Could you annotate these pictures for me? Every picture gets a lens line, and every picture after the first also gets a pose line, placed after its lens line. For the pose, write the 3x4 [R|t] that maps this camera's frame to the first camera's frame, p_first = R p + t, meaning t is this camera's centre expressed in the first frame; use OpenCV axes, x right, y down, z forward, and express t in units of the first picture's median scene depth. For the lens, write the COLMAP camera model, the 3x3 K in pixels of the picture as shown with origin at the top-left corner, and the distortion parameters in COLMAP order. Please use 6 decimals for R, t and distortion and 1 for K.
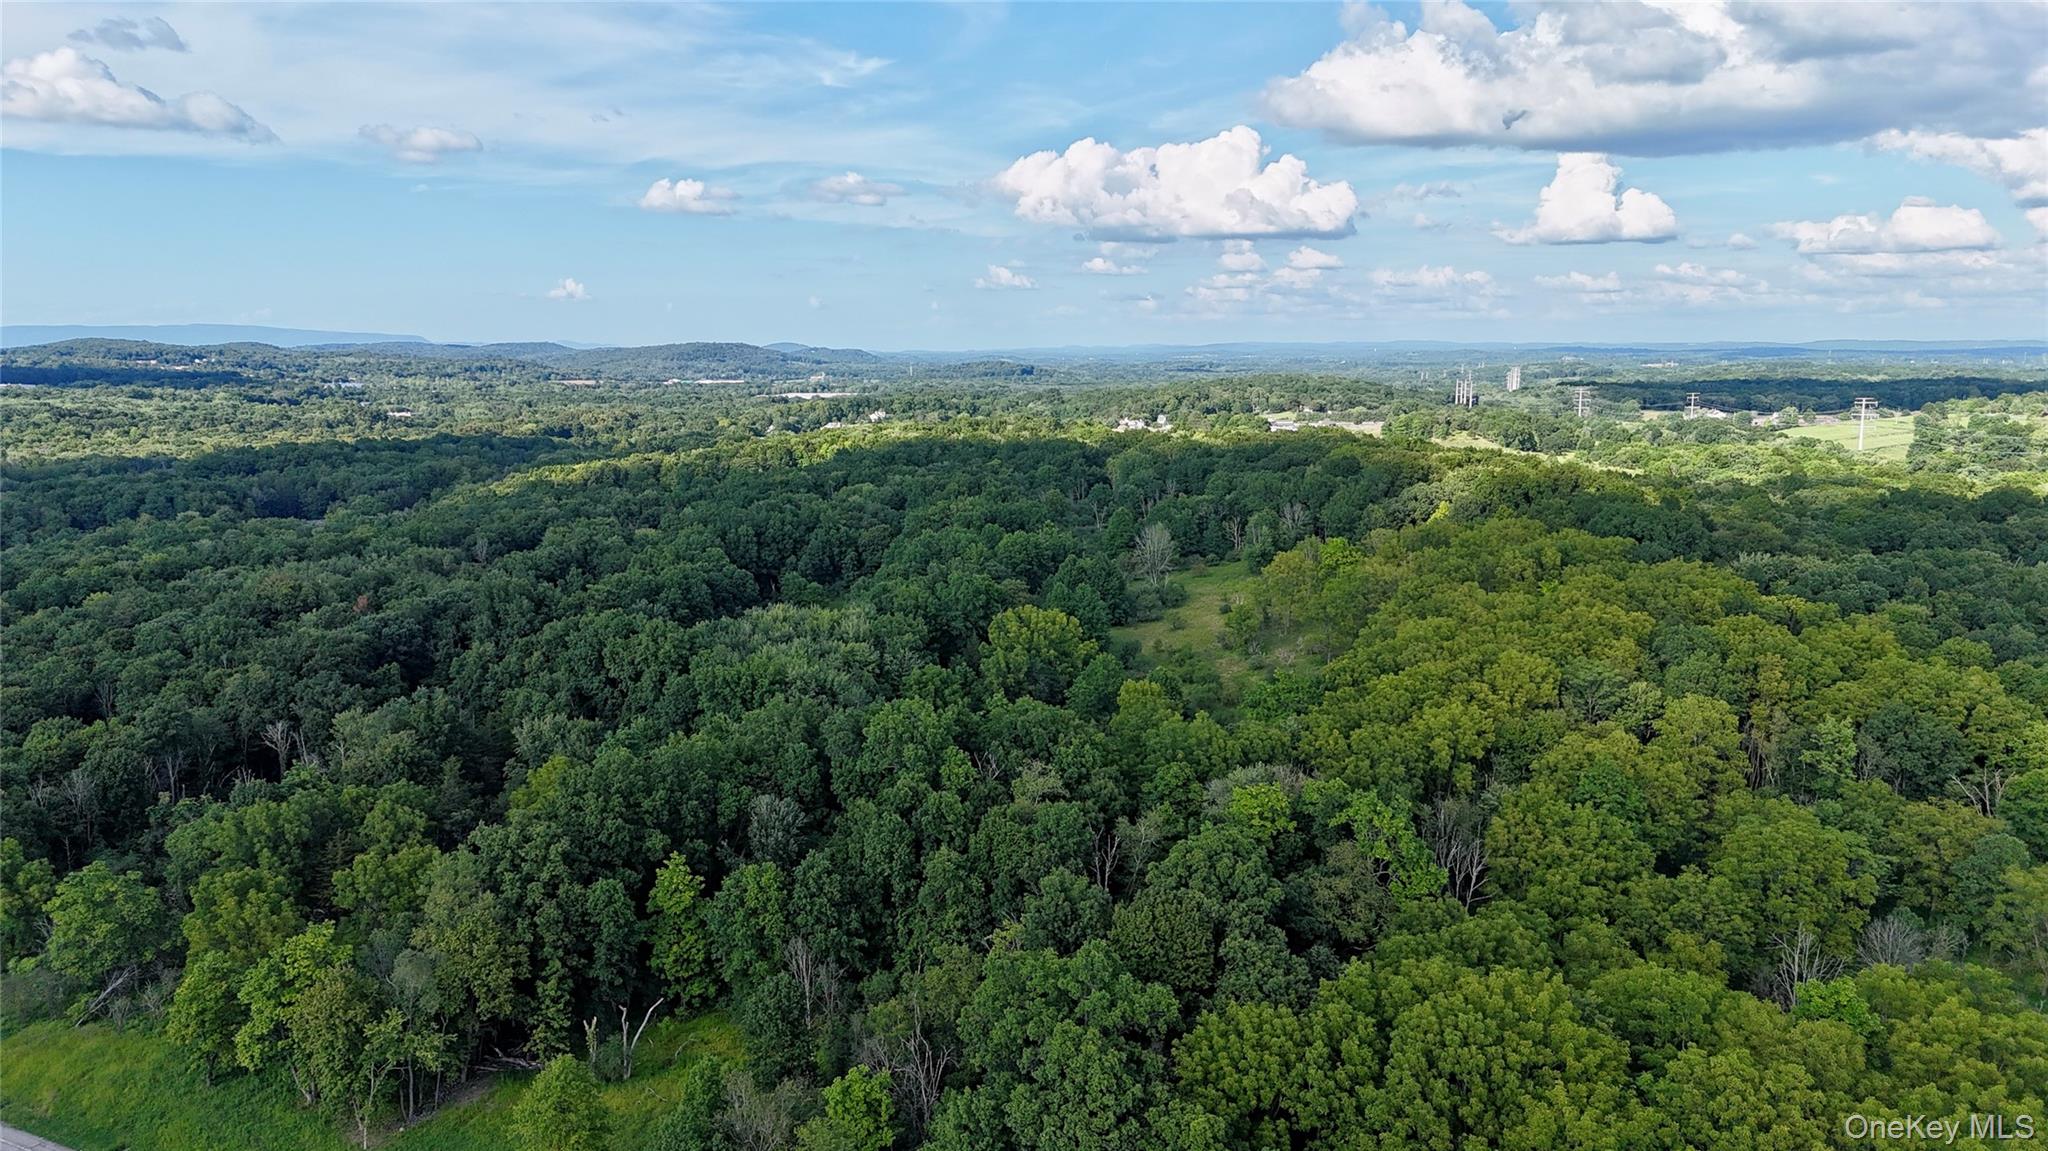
lens RADIAL K [[1495.7, 0, 1020.0], [0, 1495.7, 578.9], [0, 0, 1]] dist [0.062480, -0.058191]
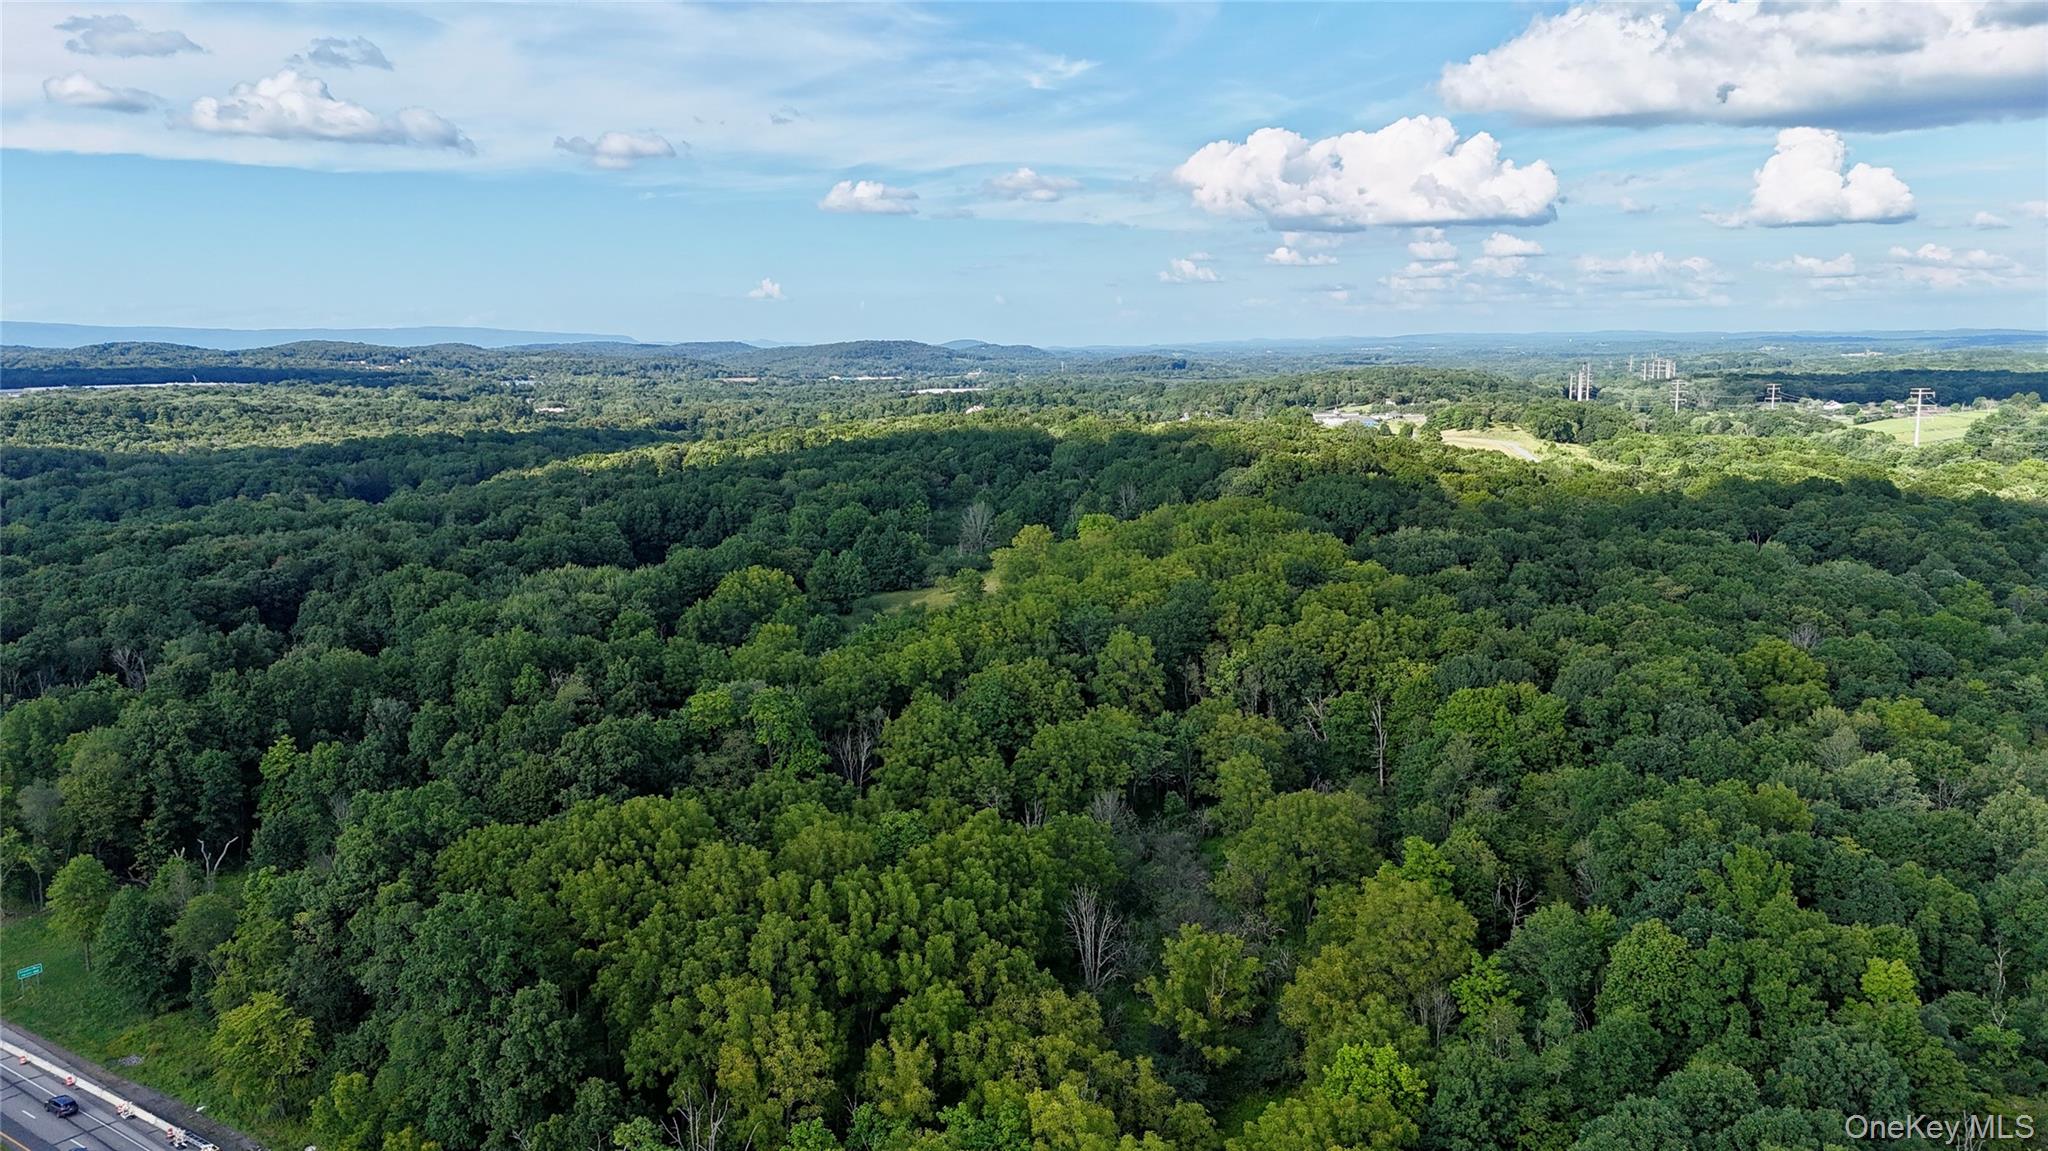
lens RADIAL K [[1492.7, 0, 1023.2], [0, 1492.7, 625.7], [0, 0, 1]] dist [0.059219, -0.059026]
pose [[0.992214, 0.015789, -0.123540, 0.286470], [-0.011625, 0.999342, 0.034353, 0.017919], [0.124001, -0.032650, 0.991745, -0.107508]]
